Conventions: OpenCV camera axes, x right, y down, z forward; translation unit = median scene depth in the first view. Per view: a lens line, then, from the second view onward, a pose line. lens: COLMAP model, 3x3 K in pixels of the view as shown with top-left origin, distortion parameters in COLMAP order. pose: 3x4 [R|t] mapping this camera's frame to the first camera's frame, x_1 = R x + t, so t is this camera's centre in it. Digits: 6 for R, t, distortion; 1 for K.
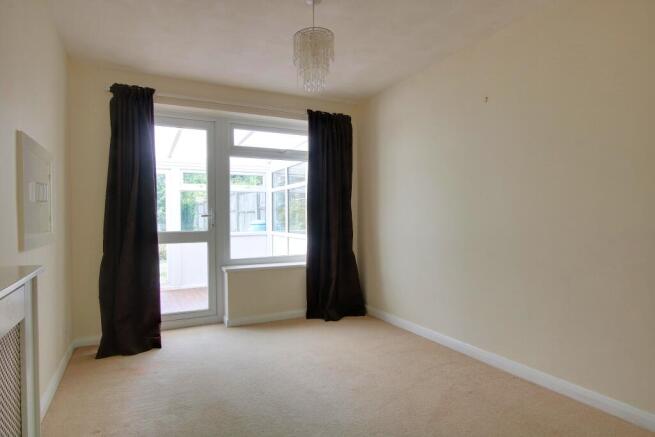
lens RADIAL K [[381.4, 0, 328.3], [0, 381.4, 219.1], [0, 0, 1]] dist [0.027127, 0.000422]
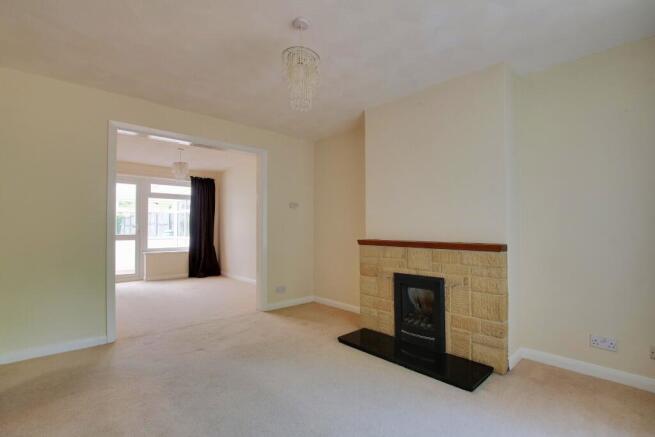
lens RADIAL K [[310.6, 0, 328.1], [0, 310.6, 219.2], [0, 0, 1]] dist [-0.012682, -0.000781]
pose [[0.966766, 0.007984, 0.255539, 0.238340], [0.000684, 0.999428, -0.033815, 0.004491], [-0.255663, 0.032866, 0.966207, -0.798658]]
